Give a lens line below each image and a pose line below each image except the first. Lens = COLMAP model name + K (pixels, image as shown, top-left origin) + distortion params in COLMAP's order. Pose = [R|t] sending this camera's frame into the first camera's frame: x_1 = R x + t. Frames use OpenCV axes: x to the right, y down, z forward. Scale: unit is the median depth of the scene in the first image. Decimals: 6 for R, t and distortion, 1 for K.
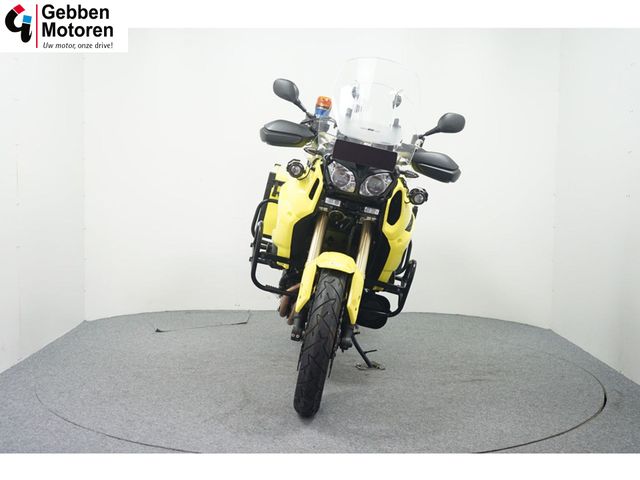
lens RADIAL K [[821.5, 0, 320.4], [0, 821.5, 241.7], [0, 0, 1]] dist [0.045115, 0.000000]
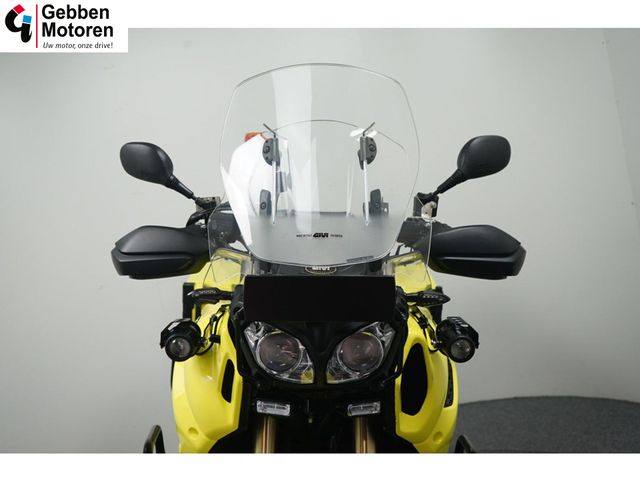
lens RADIAL K [[821.5, 0, 319.6], [0, 821.5, 239.3], [0, 0, 1]] dist [0.045115, 0.000000]
pose [[0.976769, -0.214109, -0.008883, 0.061292], [0.214142, 0.976798, 0.002853, -0.129404], [0.008066, -0.004689, 0.999956, 0.551917]]
